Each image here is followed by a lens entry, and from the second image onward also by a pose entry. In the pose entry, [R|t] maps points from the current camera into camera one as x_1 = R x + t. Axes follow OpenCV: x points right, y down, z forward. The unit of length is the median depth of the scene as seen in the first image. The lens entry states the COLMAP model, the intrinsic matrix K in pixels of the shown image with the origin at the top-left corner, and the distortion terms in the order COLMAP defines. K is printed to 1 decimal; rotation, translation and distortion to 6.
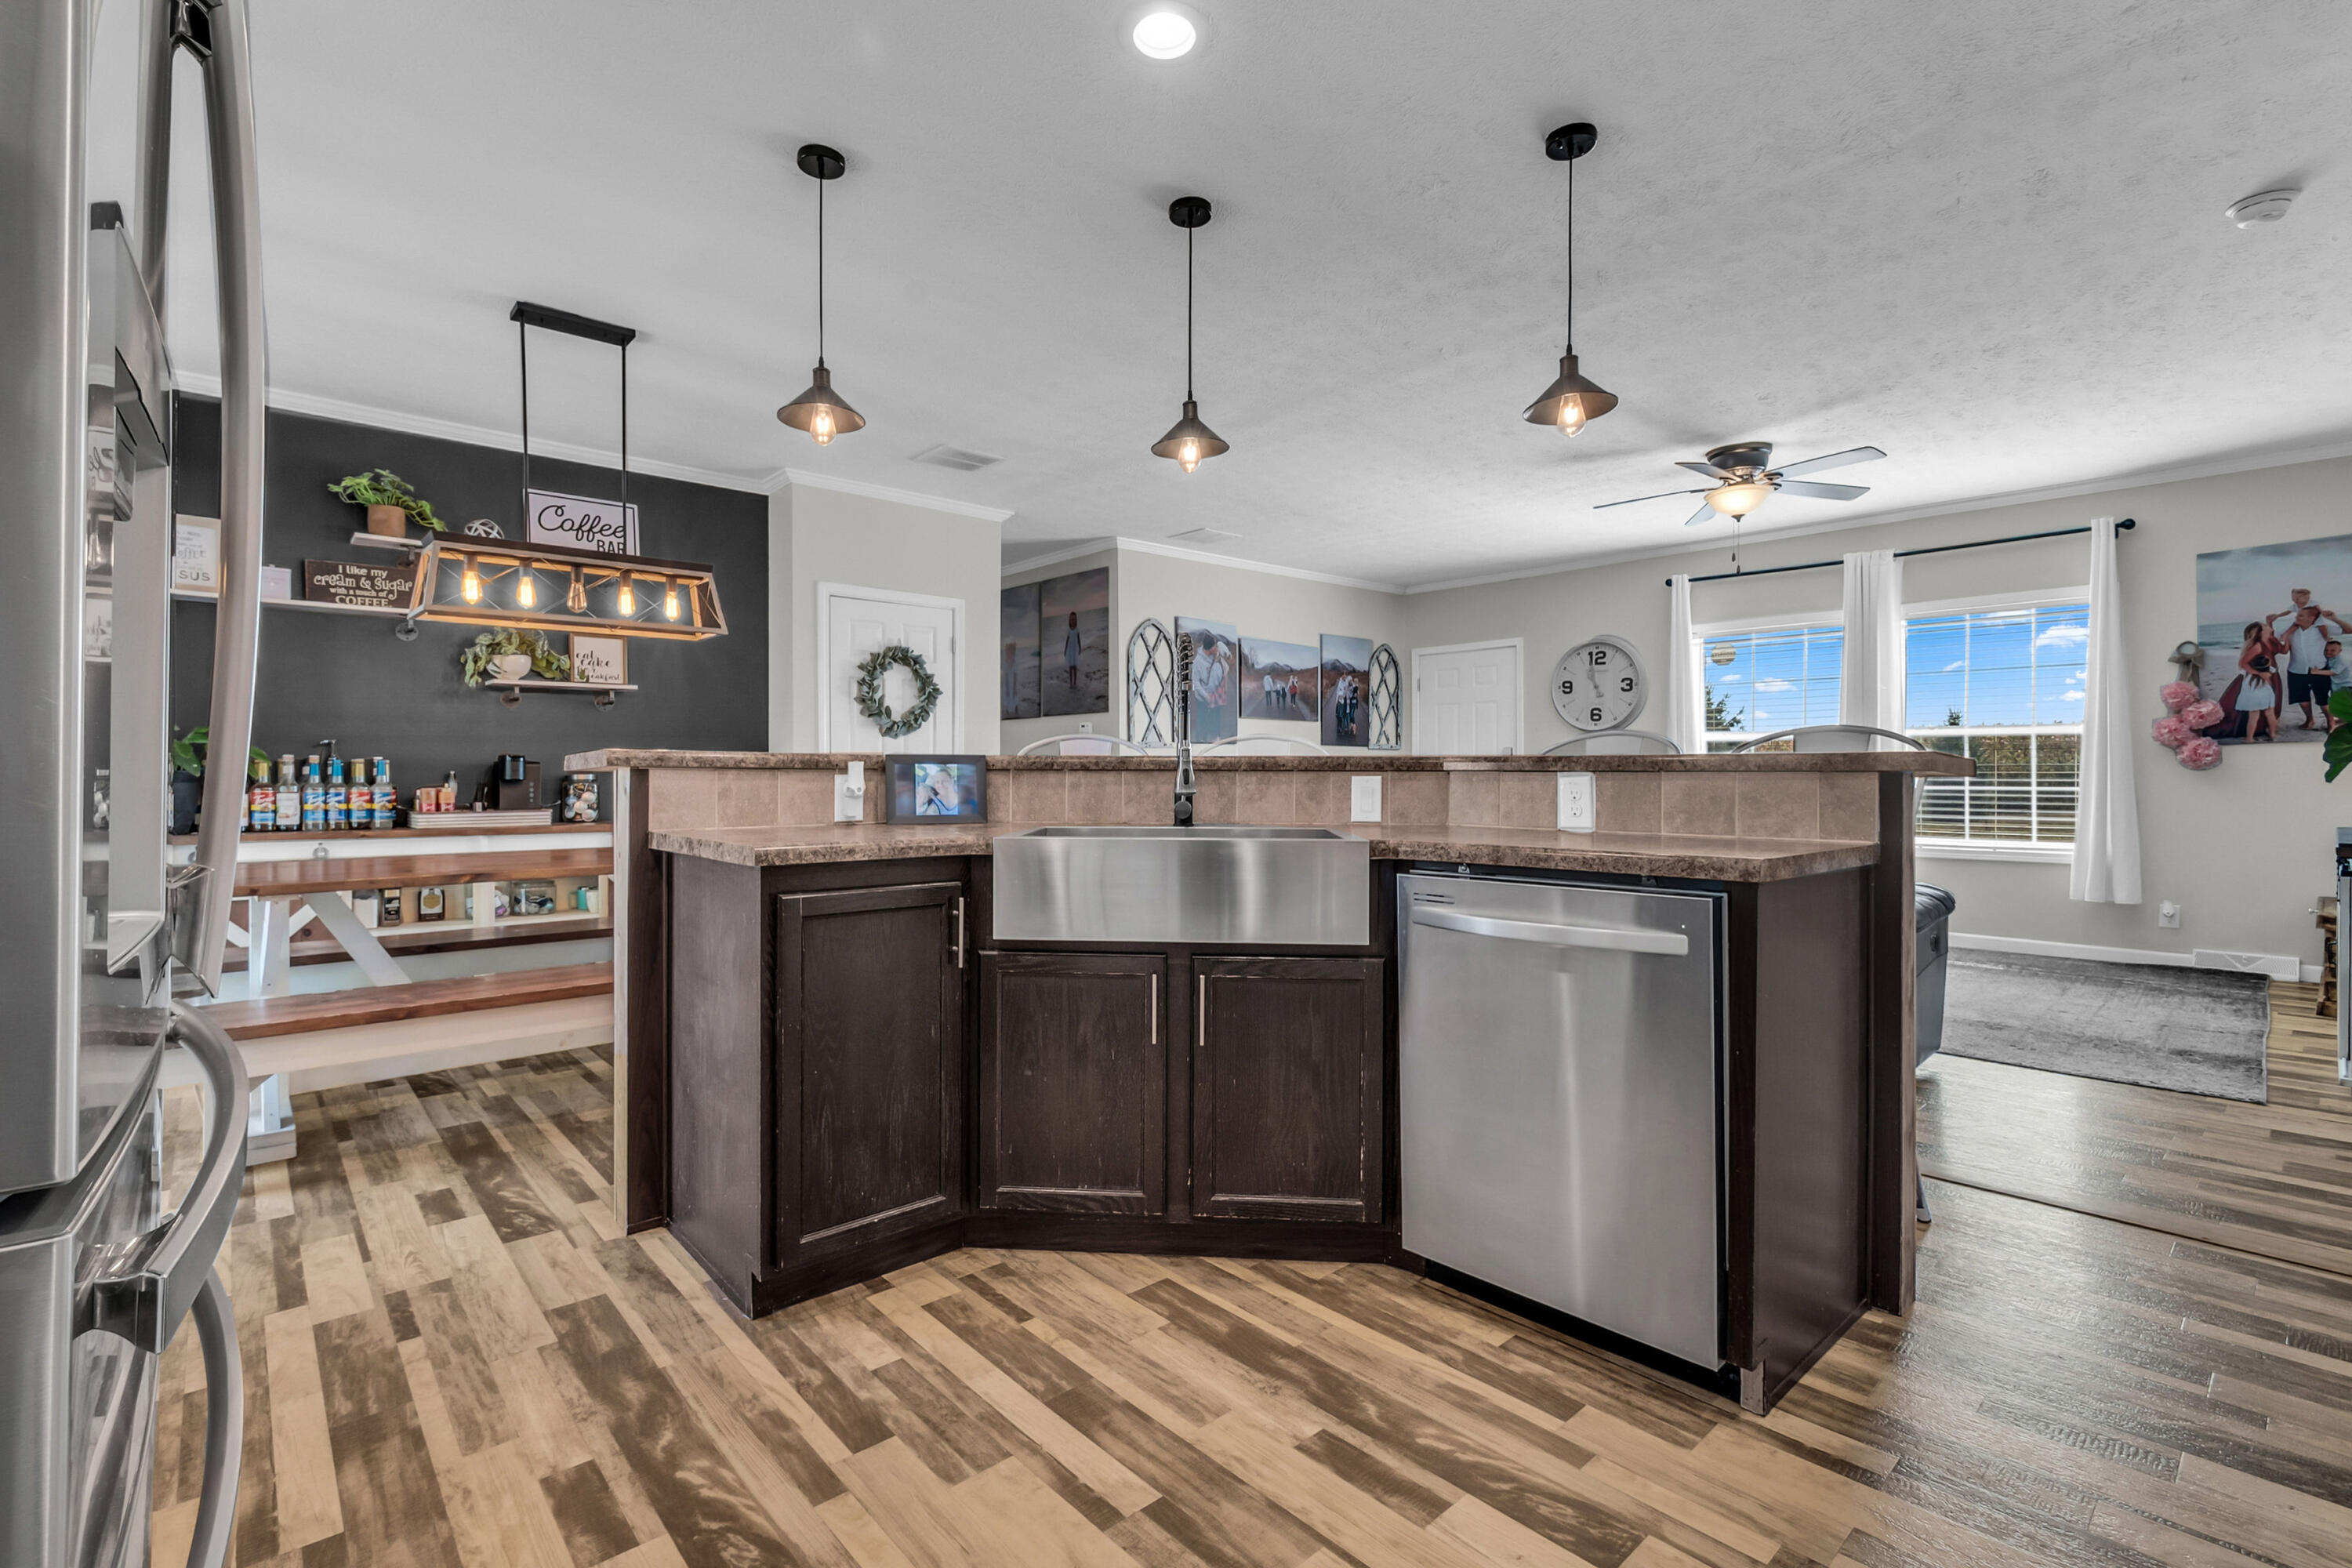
lens RADIAL K [[1042.9, 0, 1139.8], [0, 1042.9, 770.9], [0, 0, 1]] dist [0.006007, -0.005839]
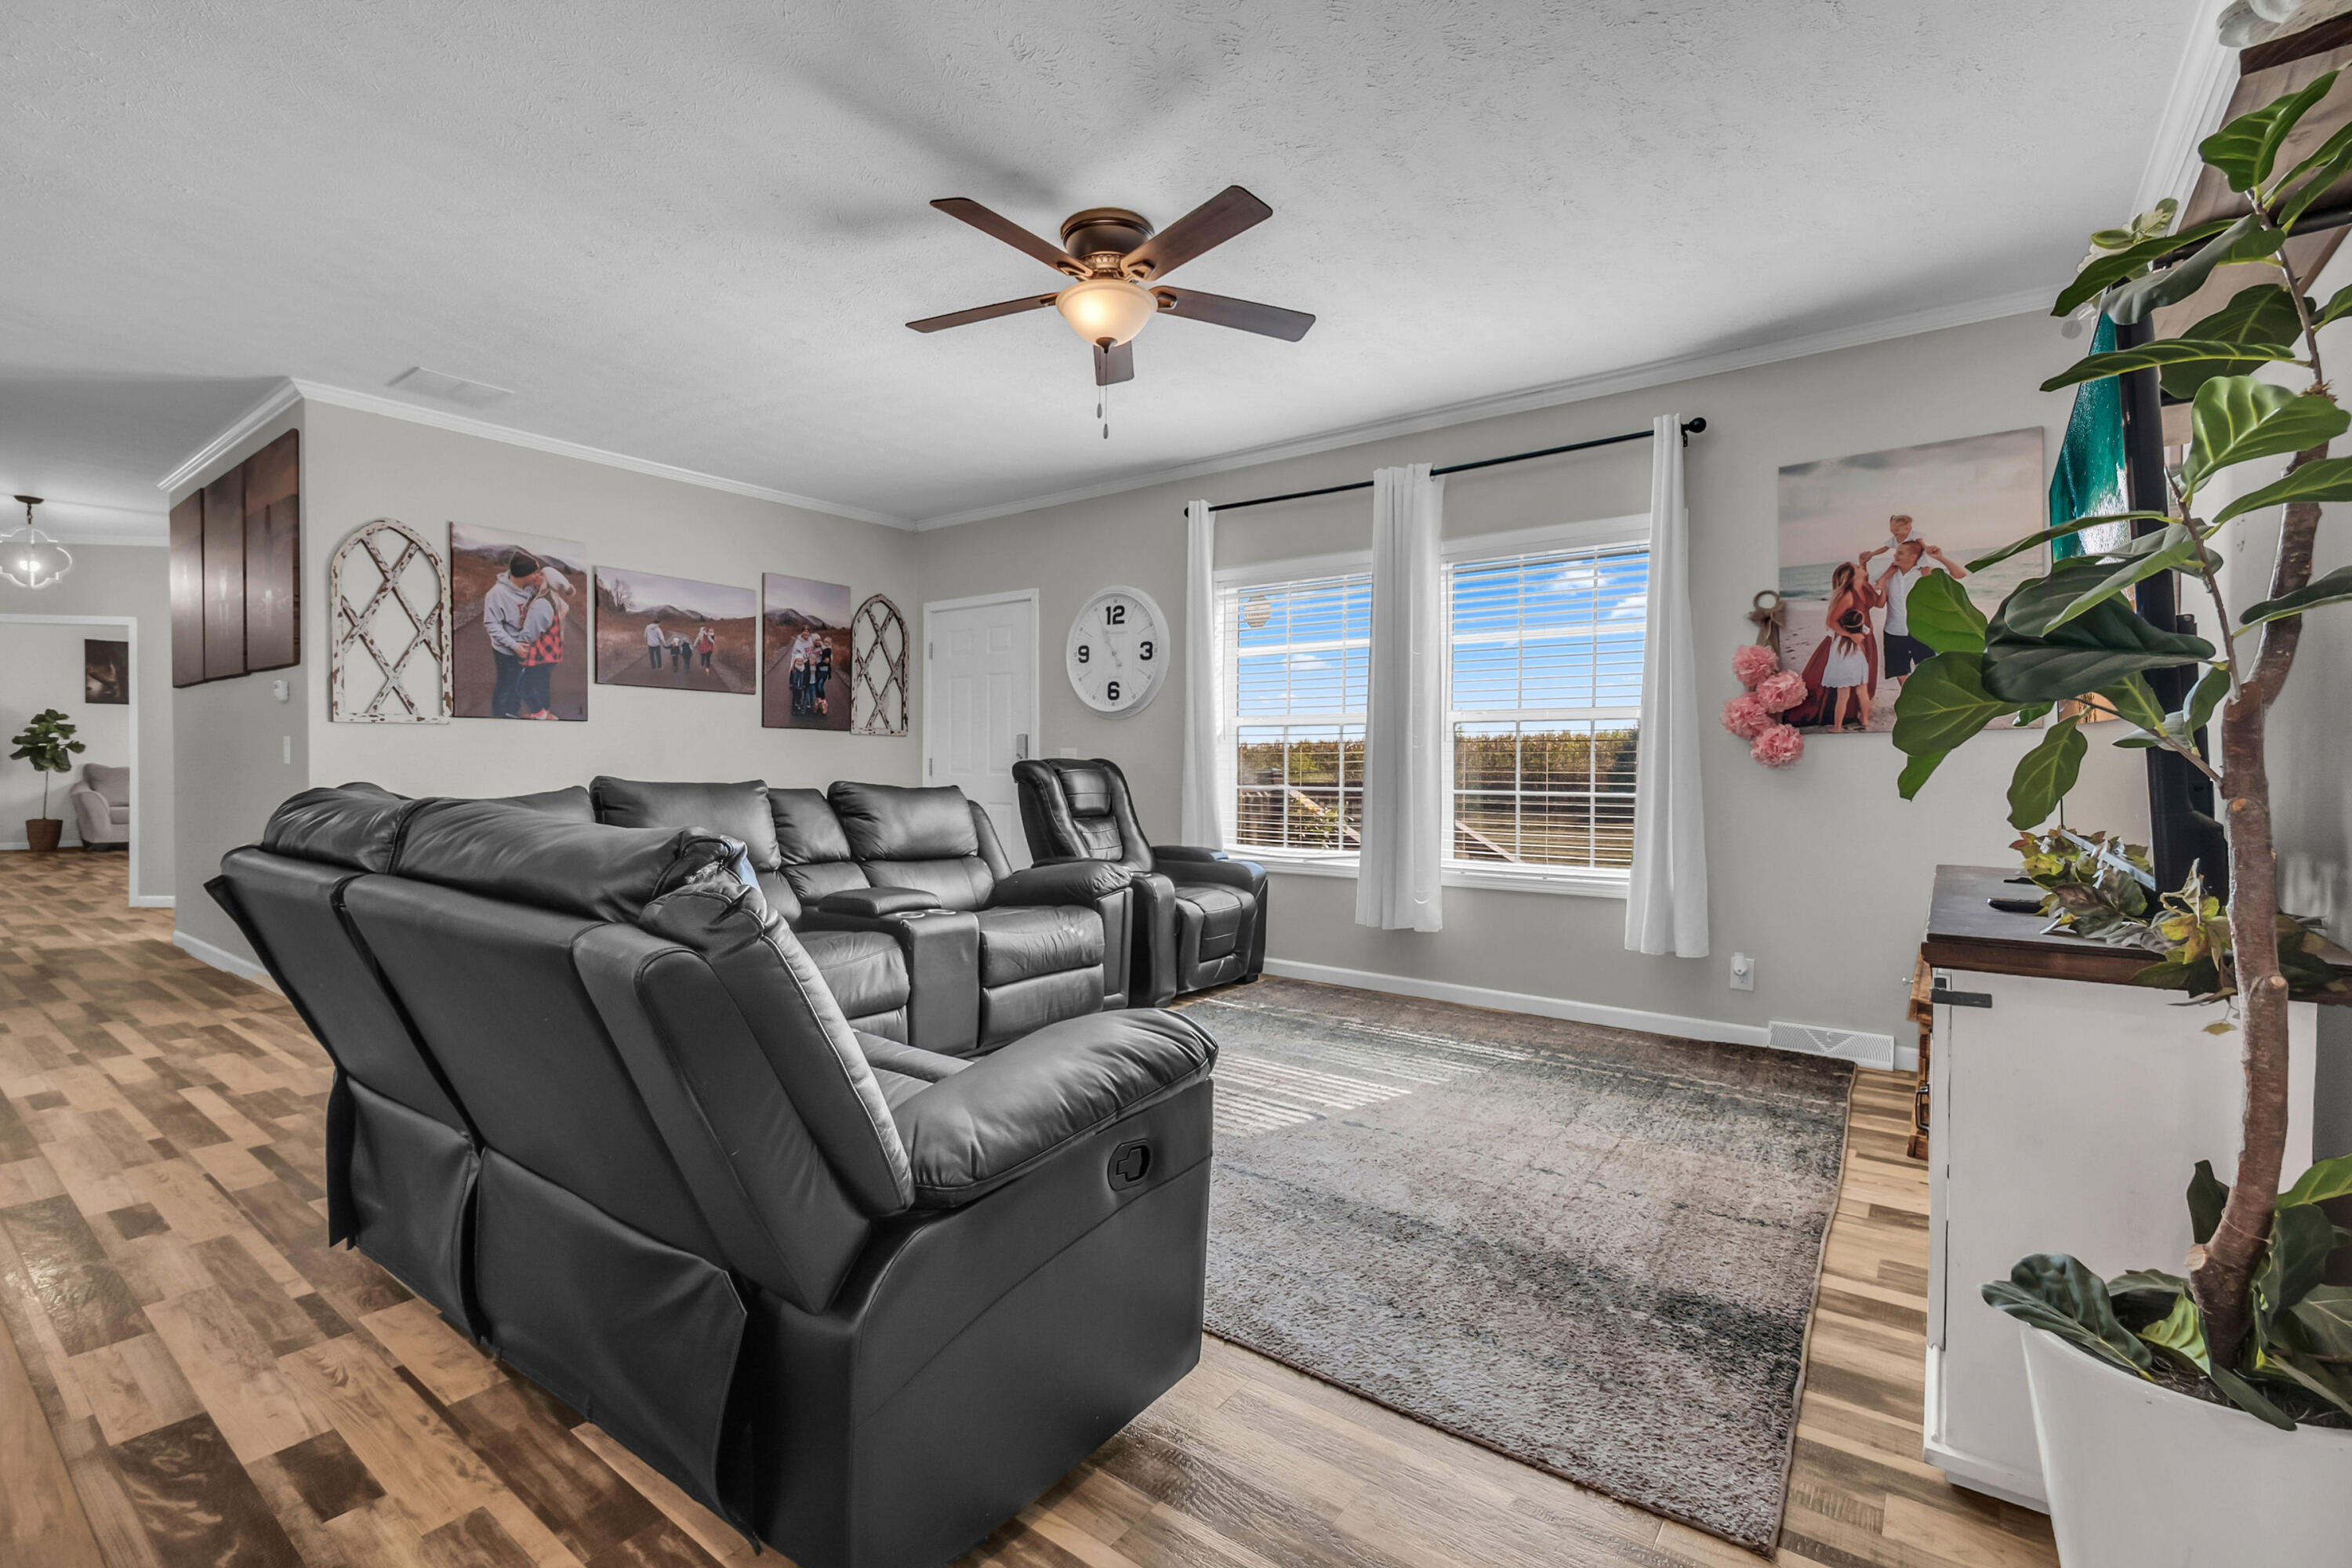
lens RADIAL K [[1042.9, 0, 1127.2], [0, 1042.9, 769.6], [0, 0, 1]] dist [0.006007, -0.005839]
pose [[0.982392, 0.008323, 0.186645, 0.448032], [-0.009055, 0.999954, 0.003072, 0.000444], [-0.186611, -0.004708, 0.982423, 0.383145]]
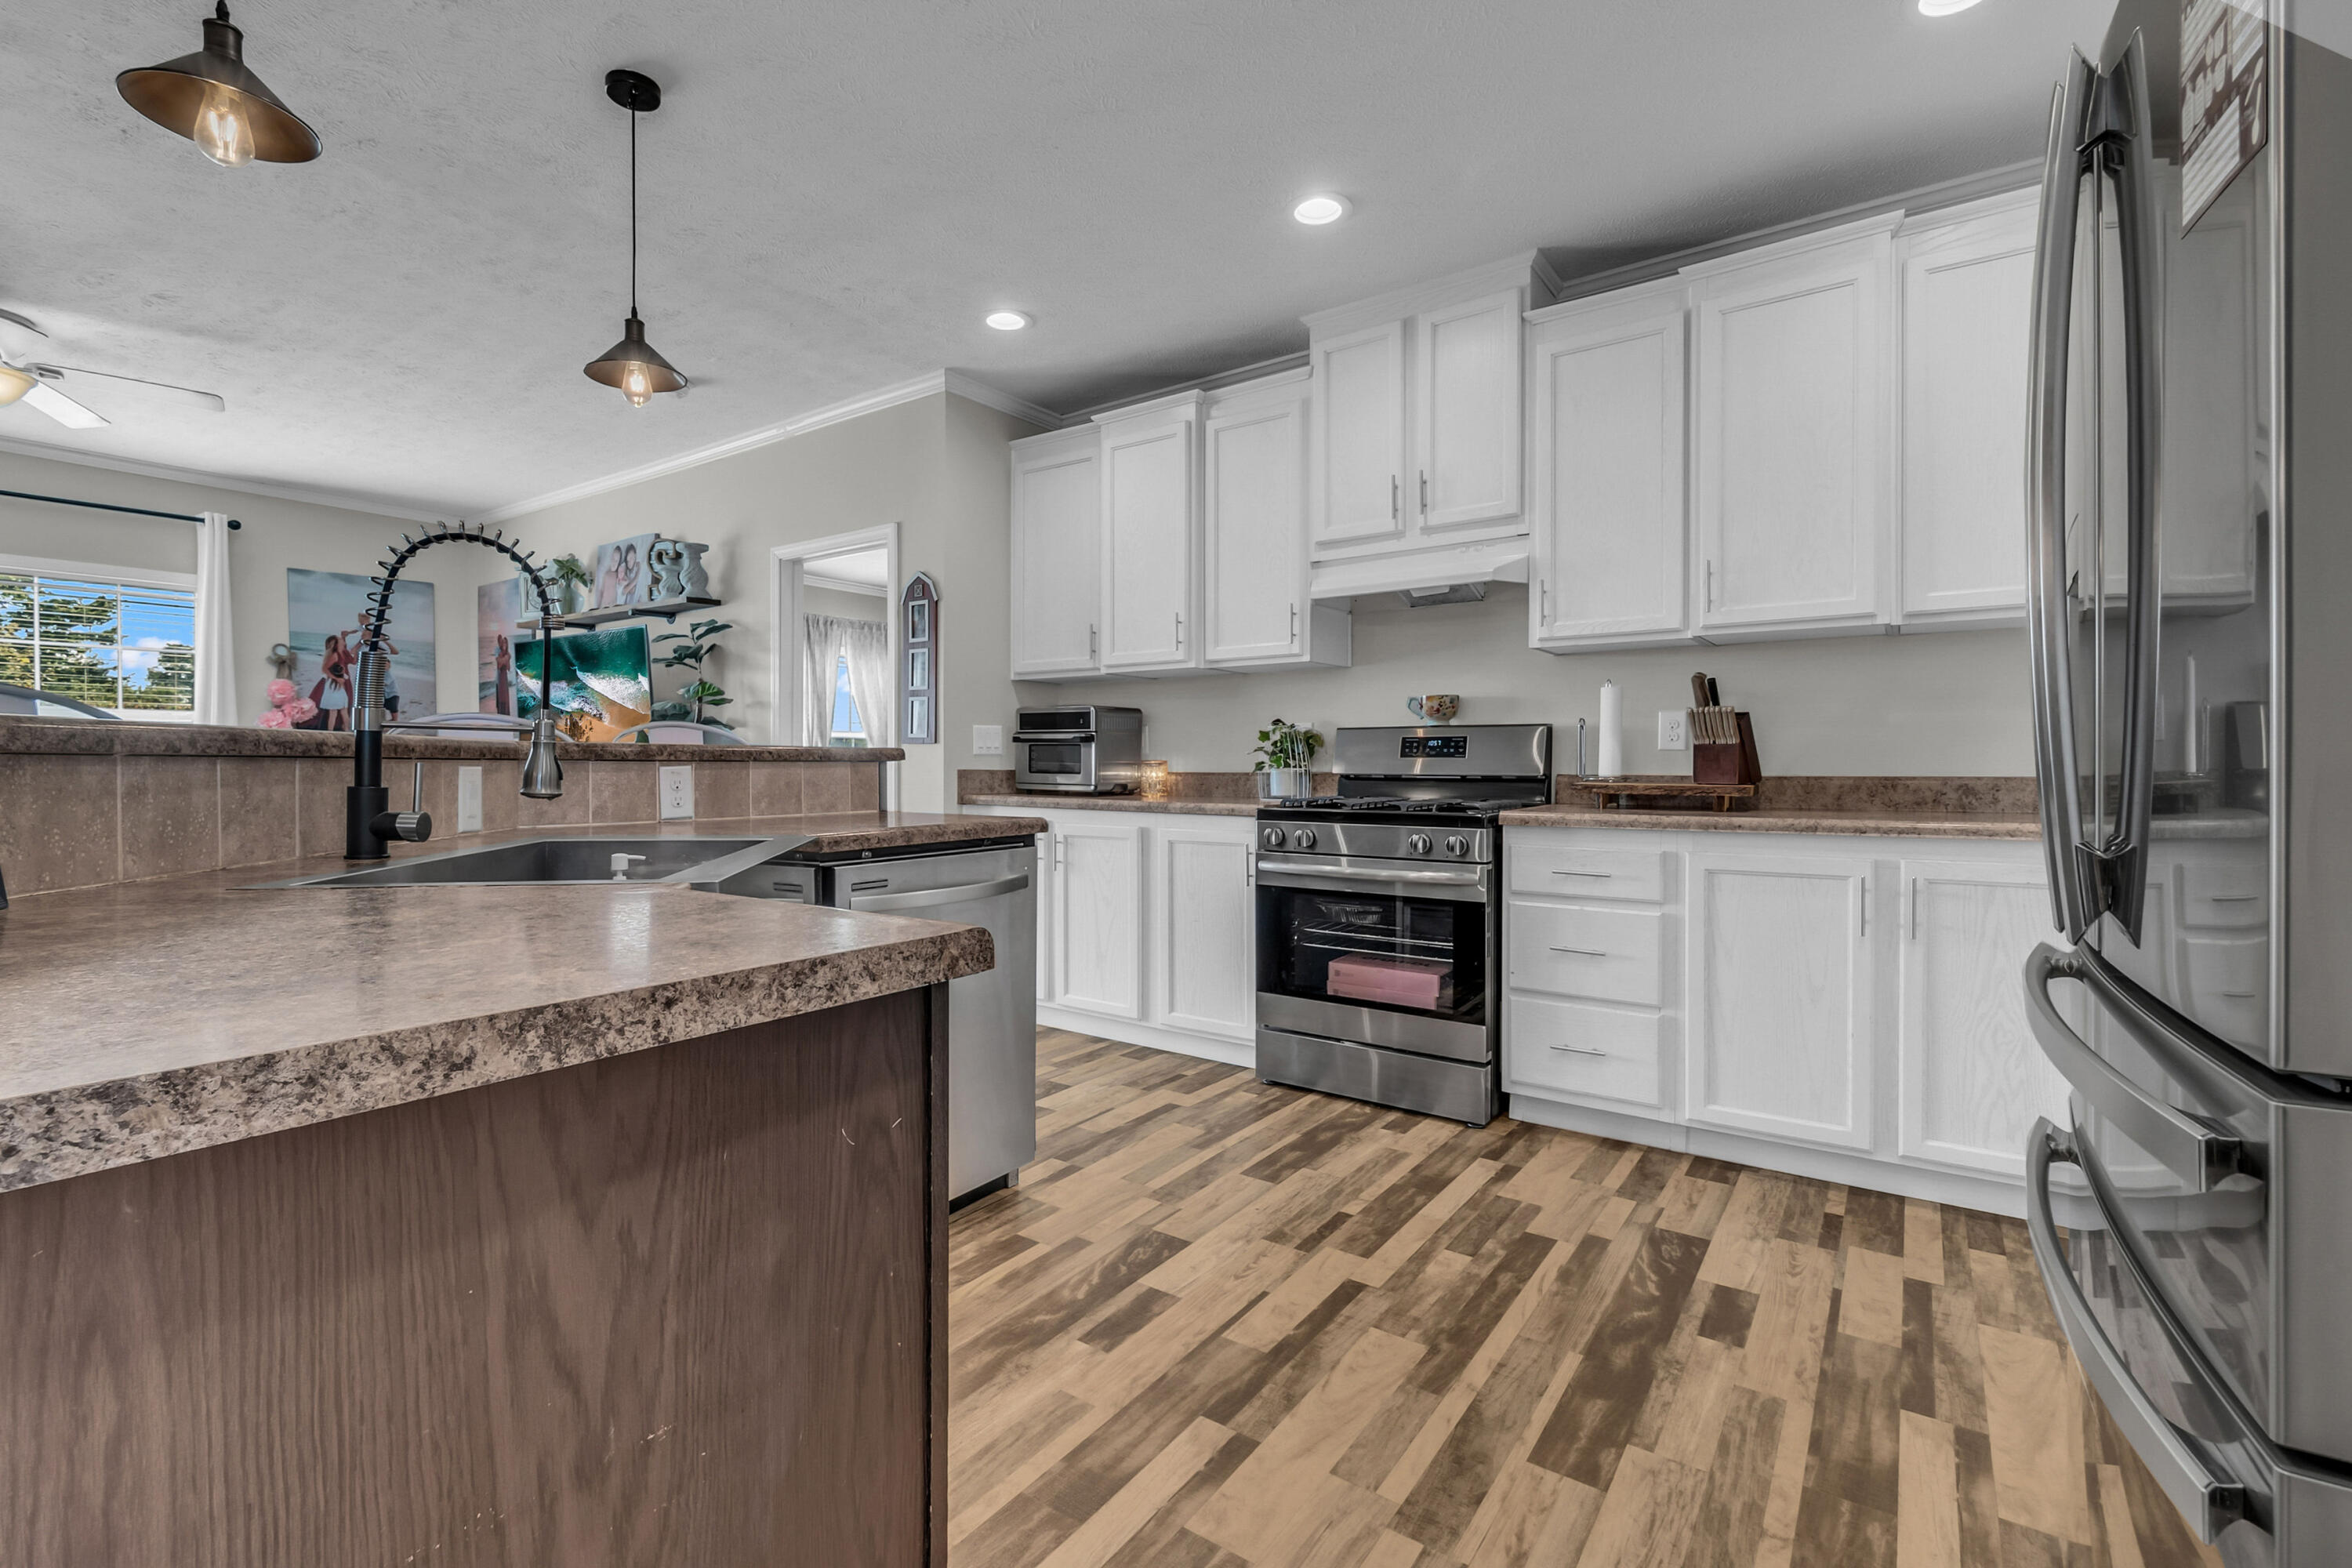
lens RADIAL K [[1042.9, 0, 1136.4], [0, 1042.9, 779.4], [0, 0, 1]] dist [0.006007, -0.005839]
pose [[-0.220124, -0.016326, 0.975335, -0.293098], [-0.002496, 0.999866, 0.016173, 0.000436], [-0.975469, 0.001125, -0.220135, 0.359646]]
